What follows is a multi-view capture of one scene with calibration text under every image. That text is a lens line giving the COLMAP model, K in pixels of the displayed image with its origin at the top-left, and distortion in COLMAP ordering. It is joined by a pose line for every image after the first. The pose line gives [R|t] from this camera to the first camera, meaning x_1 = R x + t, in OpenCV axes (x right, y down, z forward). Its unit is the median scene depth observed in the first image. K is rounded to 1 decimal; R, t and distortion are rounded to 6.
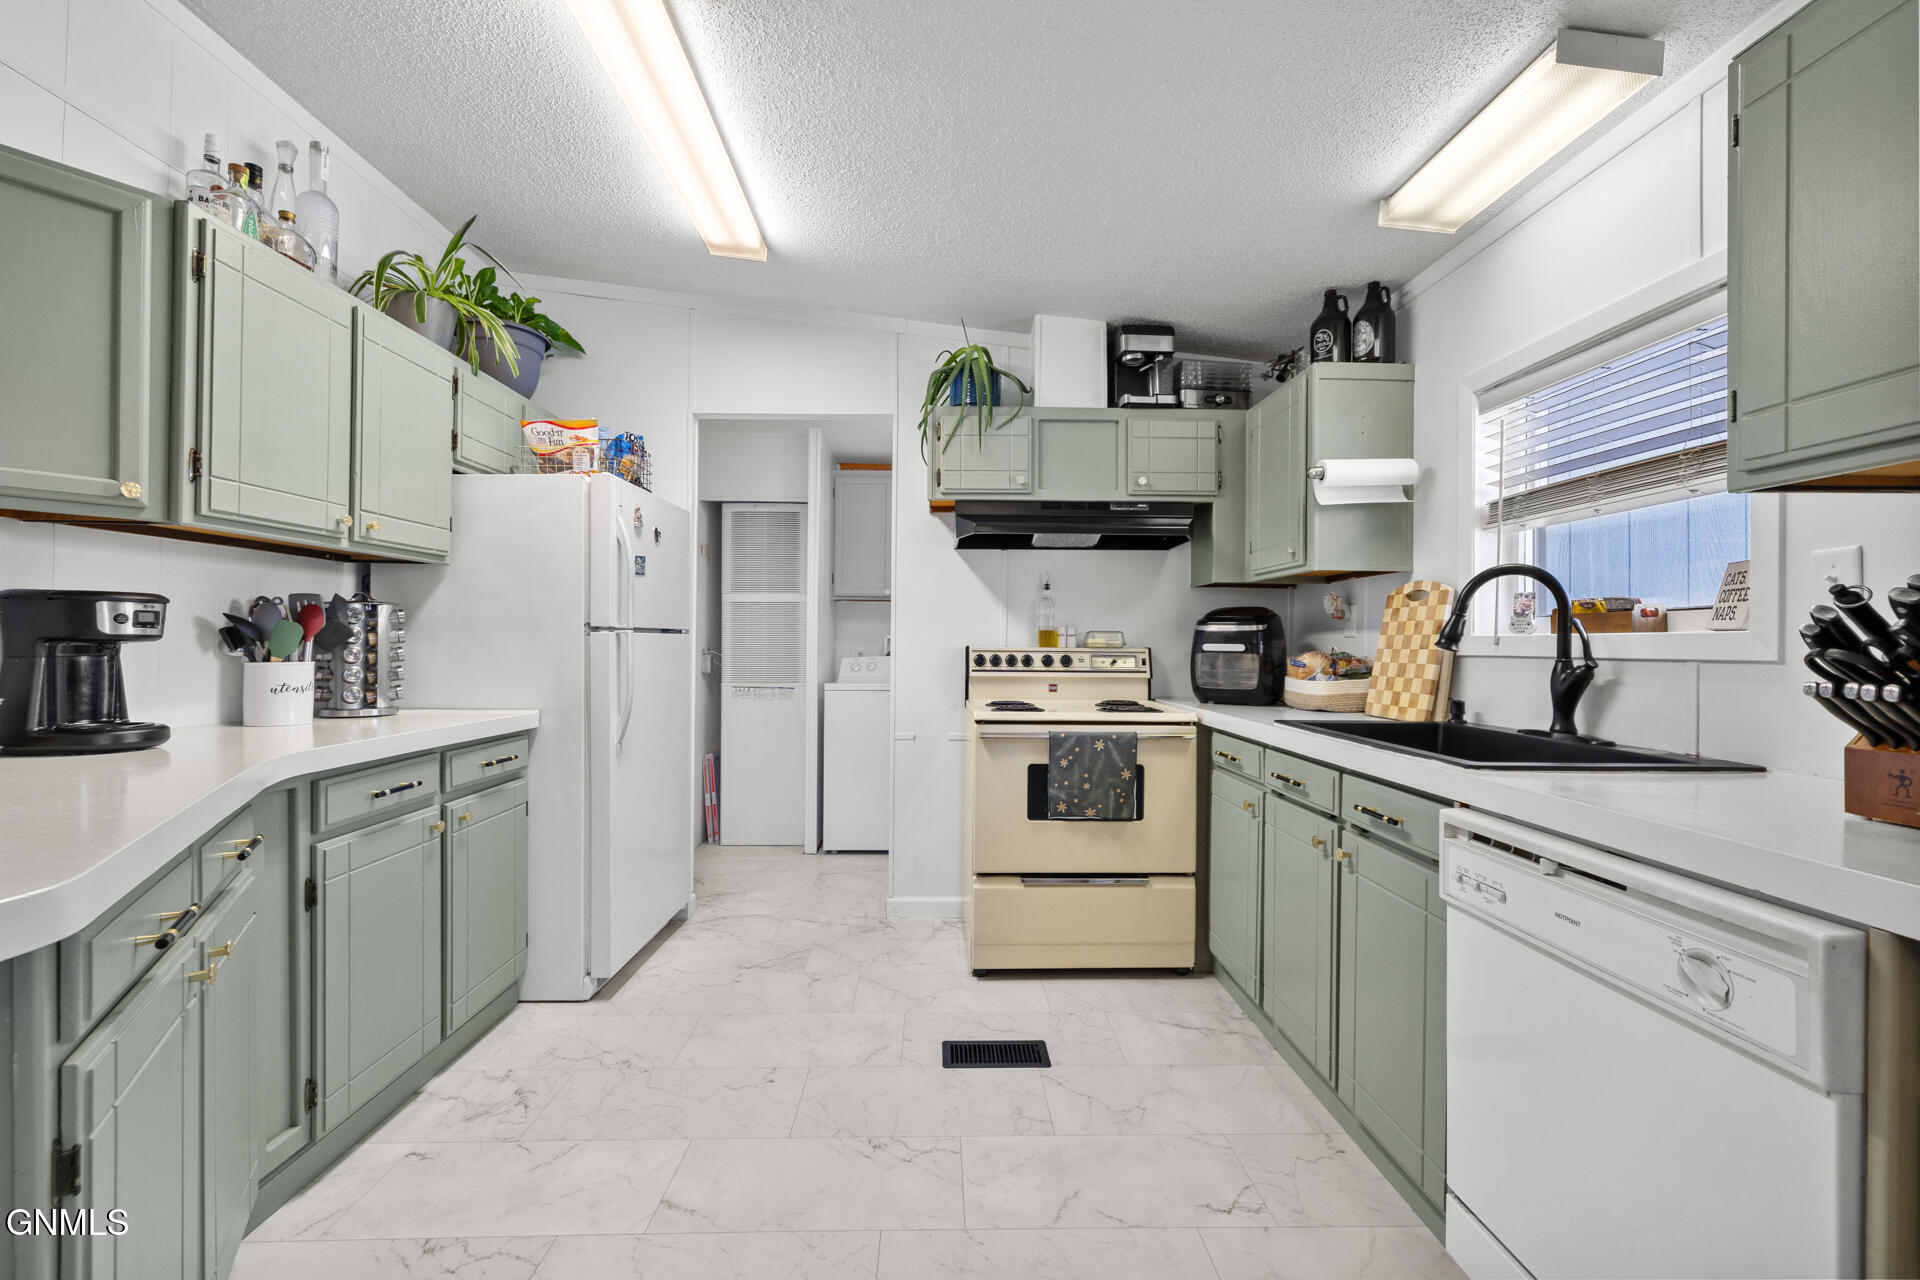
lens RADIAL K [[804.4, 0, 960.2], [0, 804.4, 636.8], [0, 0, 1]] dist [-0.002419, -0.000418]
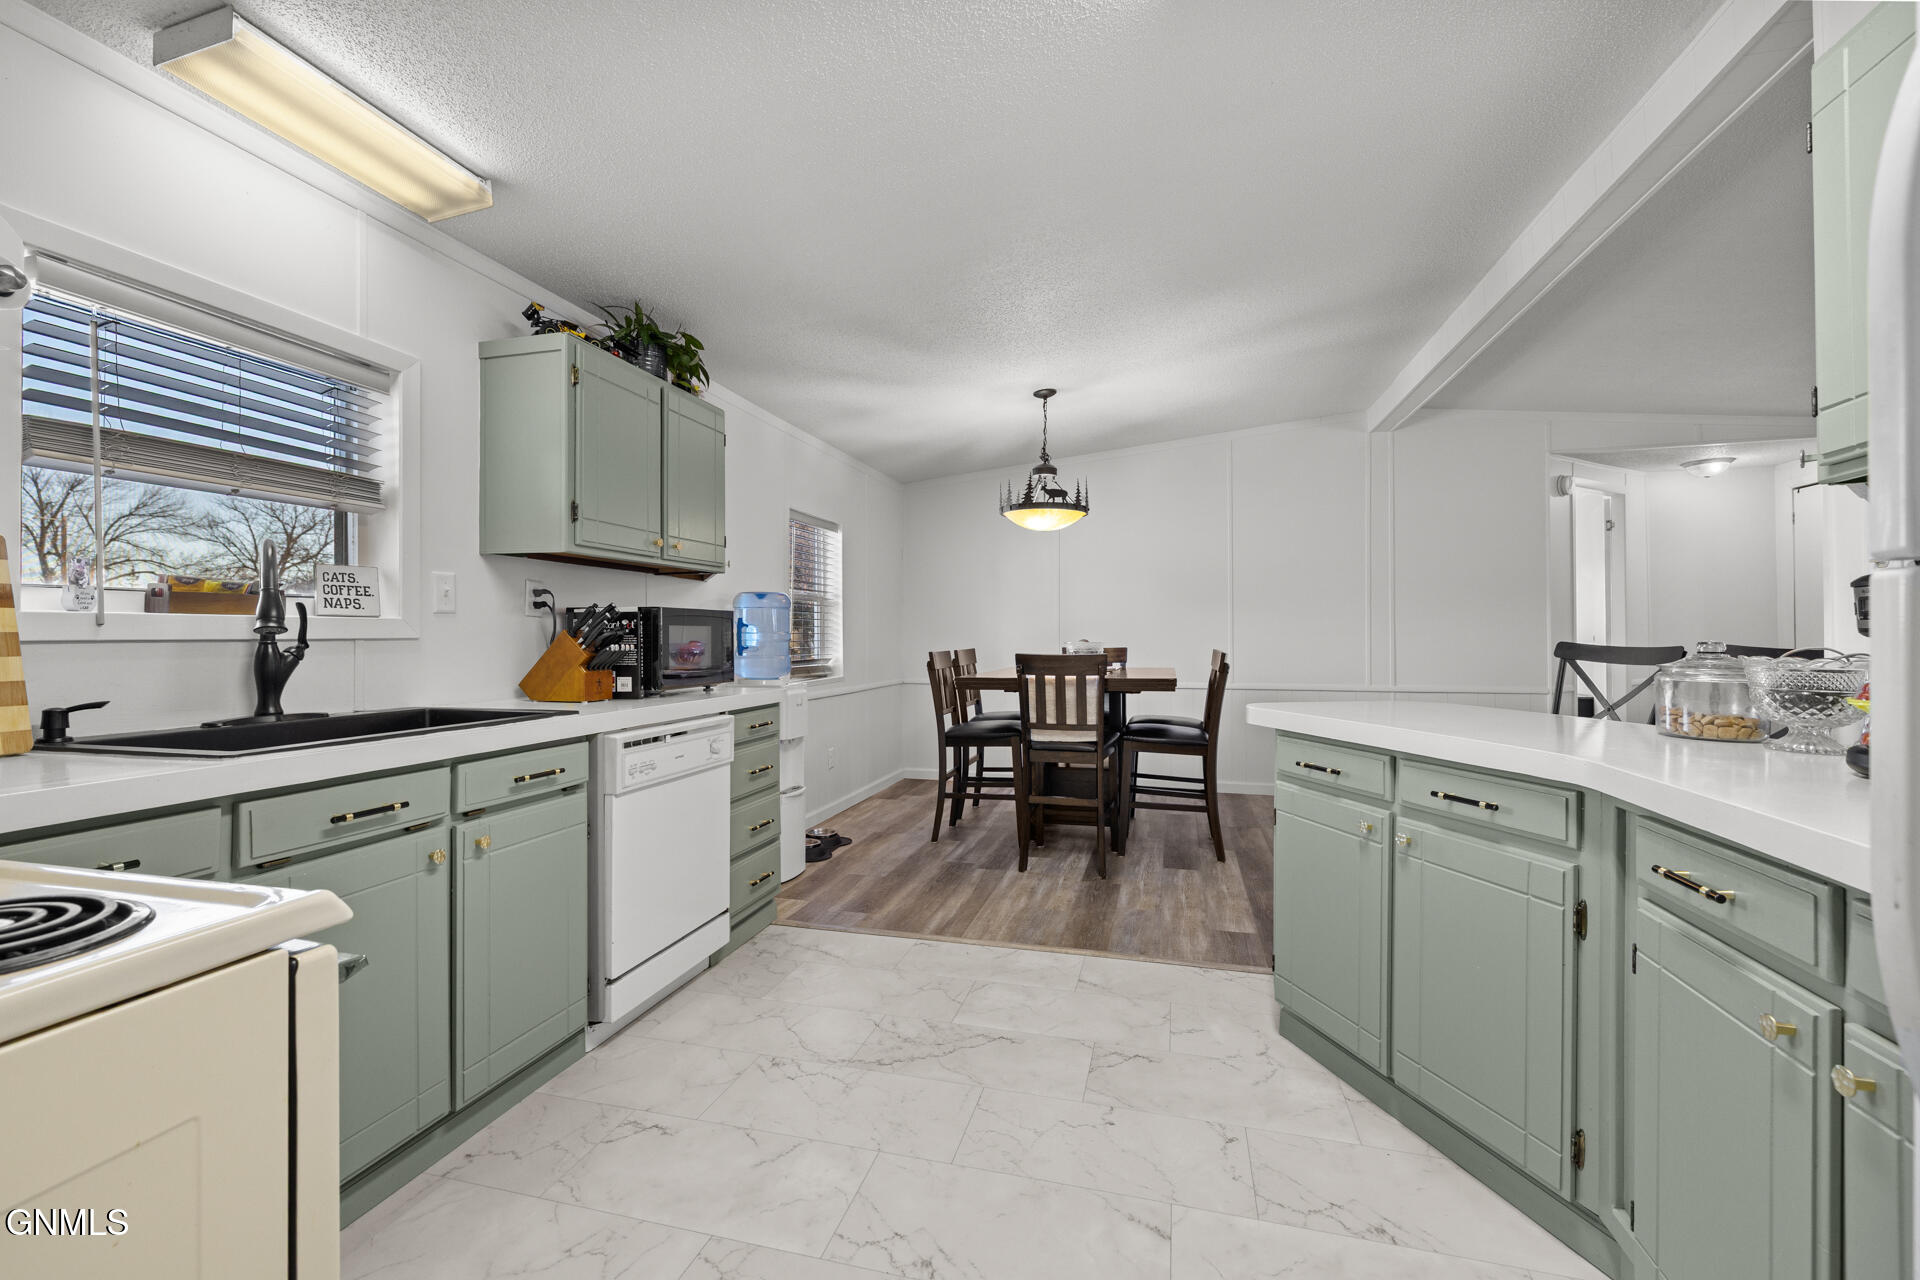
lens RADIAL K [[825.6, 0, 957.6], [0, 825.6, 628.6], [0, 0, 1]] dist [-0.001568, -0.000230]
pose [[-0.957983, -0.008146, 0.286710, -0.251904], [-0.011724, 0.999873, -0.010764, 0.009640], [-0.286586, -0.013673, -0.957957, 1.238598]]
